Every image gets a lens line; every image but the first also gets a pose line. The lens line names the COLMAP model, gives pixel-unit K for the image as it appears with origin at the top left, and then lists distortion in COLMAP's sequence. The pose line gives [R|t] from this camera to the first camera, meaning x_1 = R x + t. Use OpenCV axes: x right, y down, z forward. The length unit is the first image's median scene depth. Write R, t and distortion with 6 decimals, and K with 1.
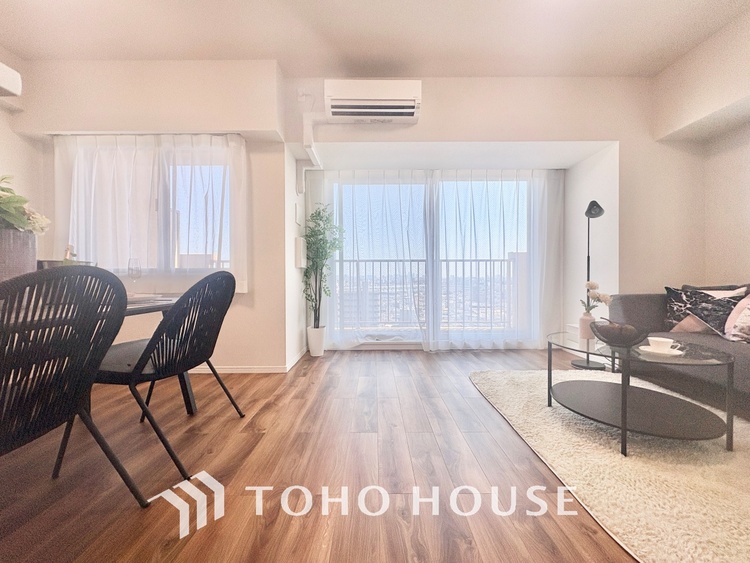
lens RADIAL K [[299.1, 0, 377.8], [0, 299.1, 276.4], [0, 0, 1]] dist [0.002871, -0.000486]
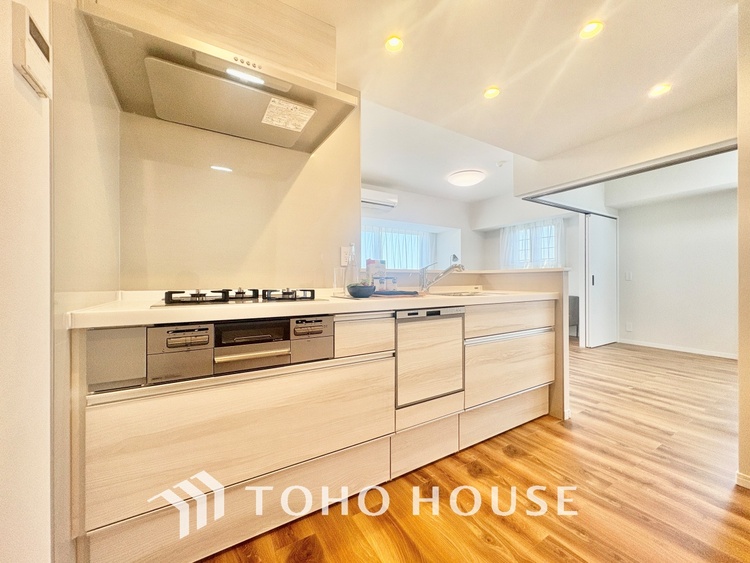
lens RADIAL K [[299.1, 0, 375.7], [0, 299.1, 279.8], [0, 0, 1]] dist [0.002871, -0.000486]
pose [[0.857213, 0.006348, 0.514922, -1.055163], [-0.009849, 0.999943, 0.004069, -0.060083], [-0.514867, -0.008559, 0.857227, -0.719722]]
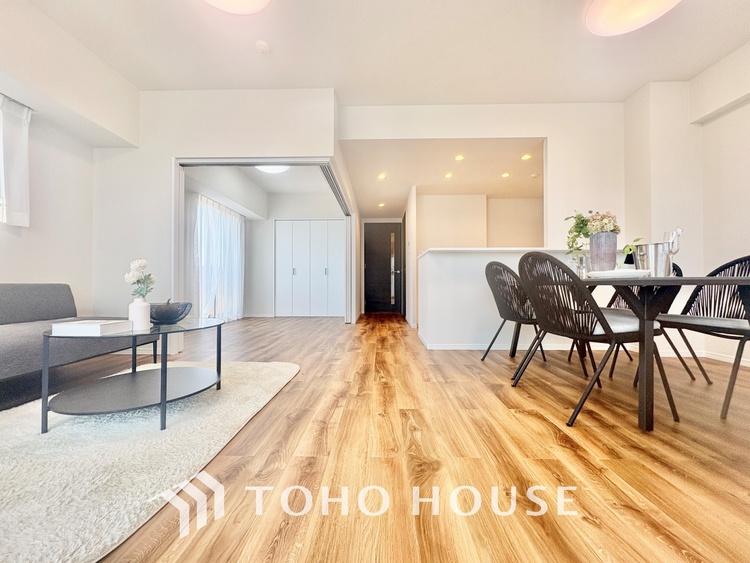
lens RADIAL K [[299.1, 0, 376.1], [0, 299.1, 280.0], [0, 0, 1]] dist [0.002871, -0.000486]
pose [[-0.999714, 0.009766, 0.021815, 0.031789], [0.009237, 0.999664, -0.024230, 0.068797], [-0.022045, -0.024022, -0.999468, 1.316382]]
